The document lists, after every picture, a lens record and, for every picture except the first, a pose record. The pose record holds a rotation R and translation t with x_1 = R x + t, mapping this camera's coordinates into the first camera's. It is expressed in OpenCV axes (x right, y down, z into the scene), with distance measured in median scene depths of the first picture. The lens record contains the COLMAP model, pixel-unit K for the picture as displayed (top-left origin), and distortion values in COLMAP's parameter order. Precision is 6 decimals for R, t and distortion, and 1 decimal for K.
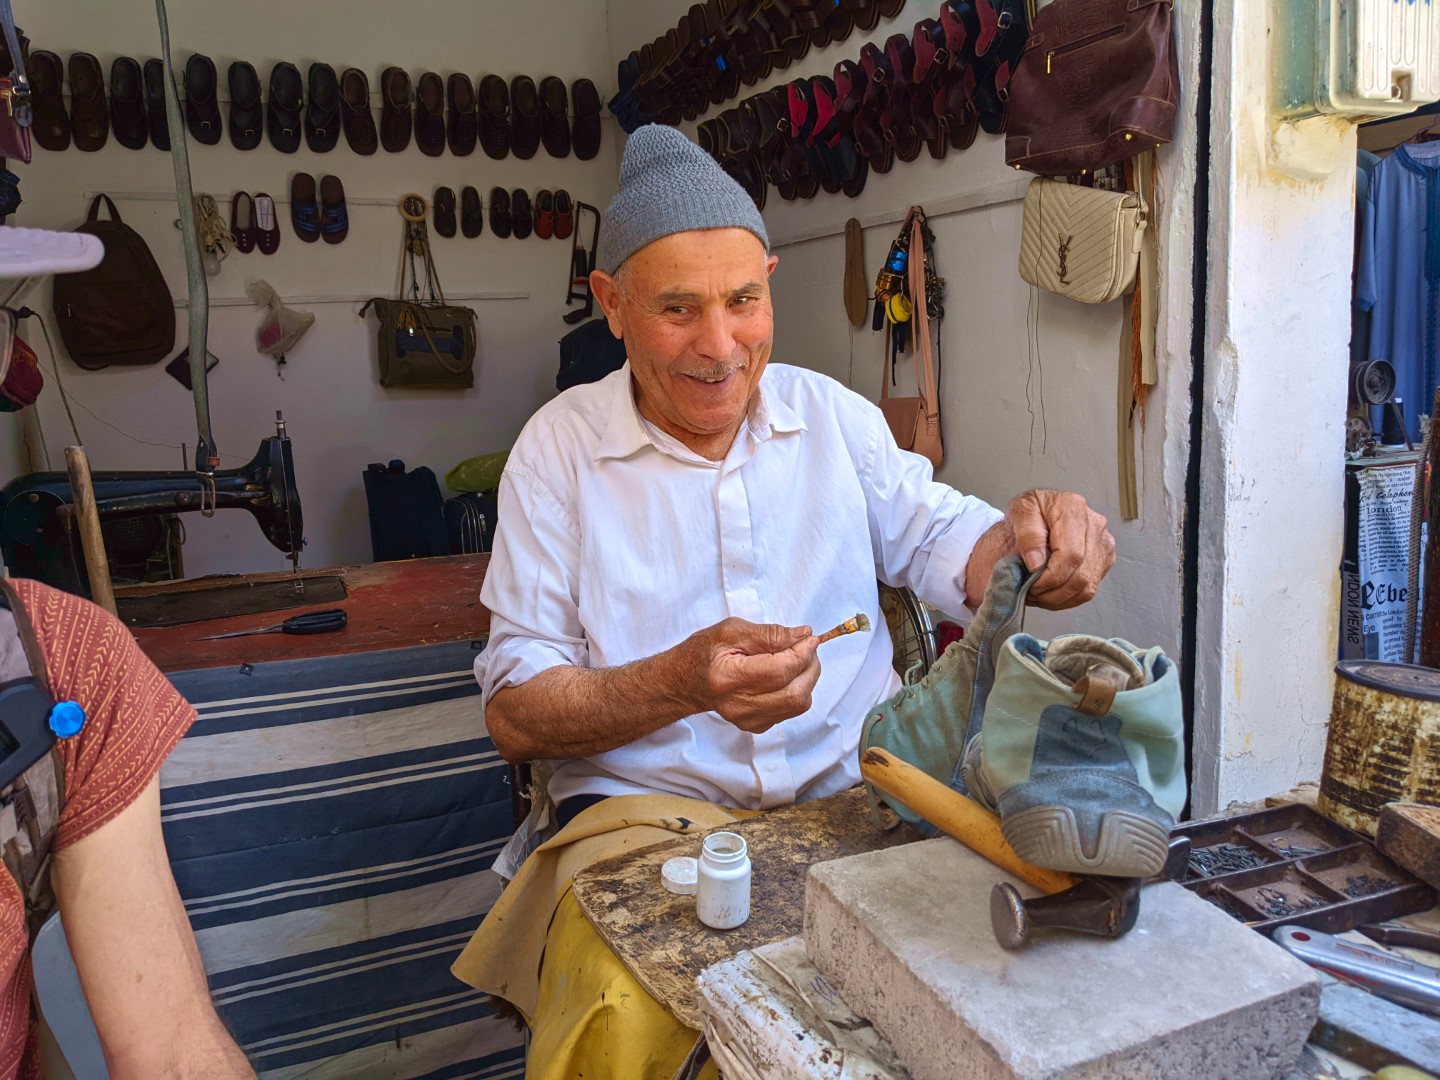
lens RADIAL K [[1079.5, 0, 715.9], [0, 1079.5, 497.8], [0, 0, 1]] dist [0.045873, -0.064953]
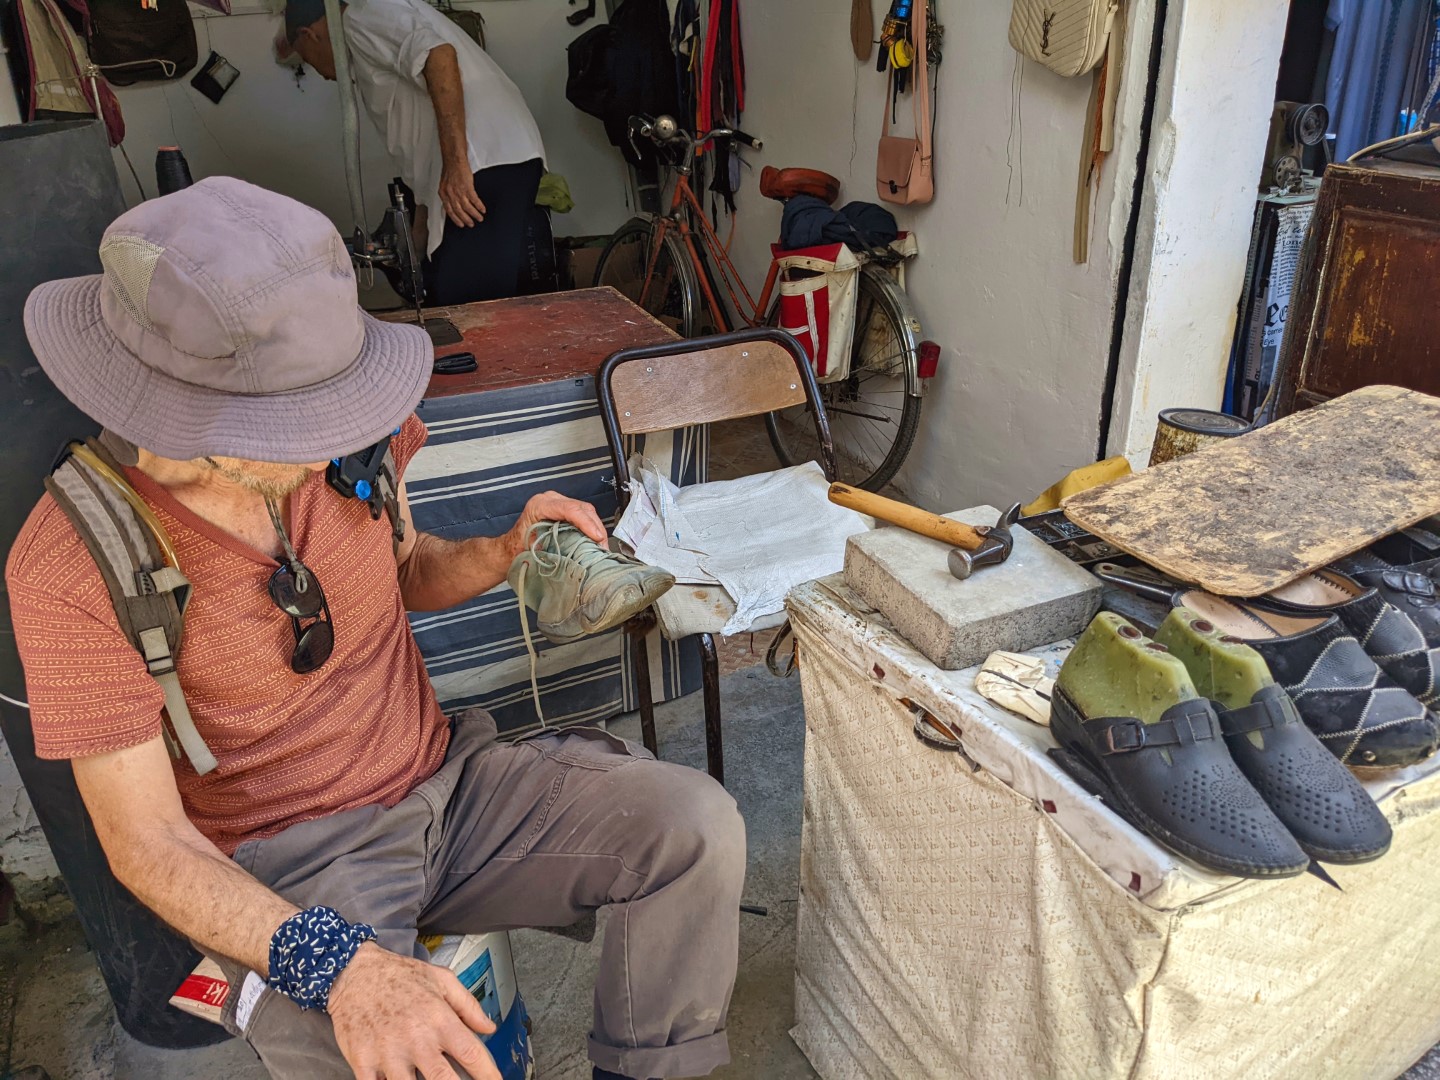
lens RADIAL K [[1080.4, 0, 744.0], [0, 1080.4, 546.8], [0, 0, 1]] dist [0.042638, -0.065509]
pose [[0.998860, -0.013496, 0.045789, -0.064849], [-0.002584, 0.942506, 0.334179, -0.095283], [-0.047667, -0.333916, 0.941397, -0.269855]]
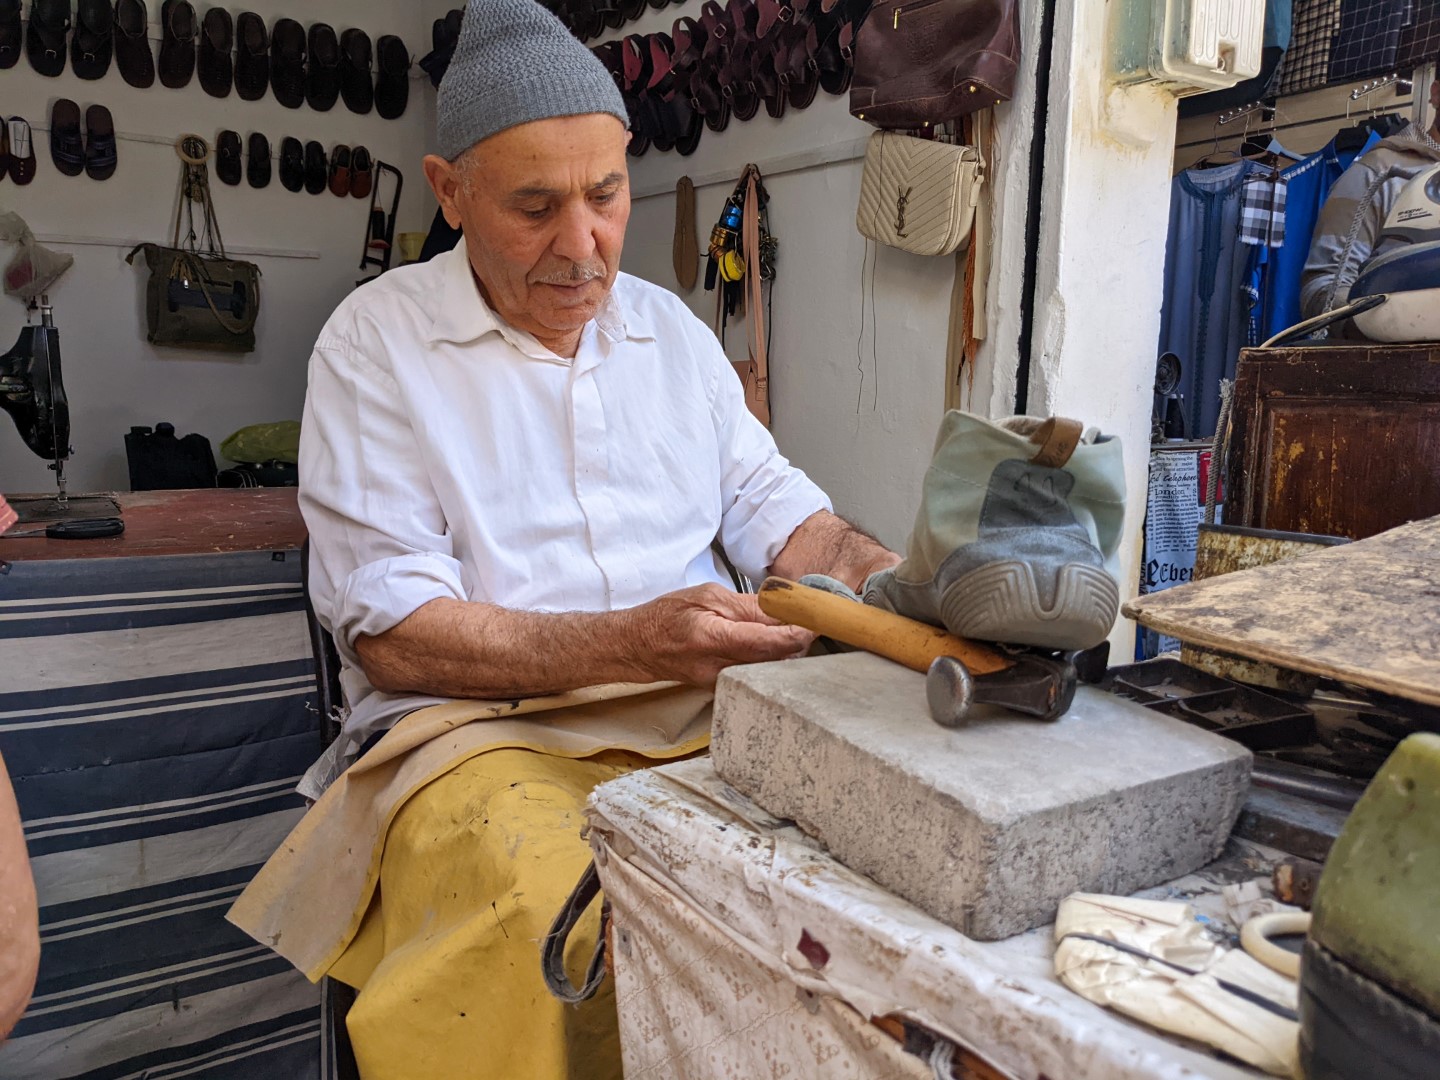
lens RADIAL K [[1093.6, 0, 705.3], [0, 1093.6, 513.3], [0, 0, 1]] dist [0.036730, -0.061410]
pose [[0.982389, 0.037698, 0.183003, -0.036409], [-0.036277, 0.999280, -0.011108, 0.081142], [-0.183290, 0.004274, 0.983050, 0.037713]]
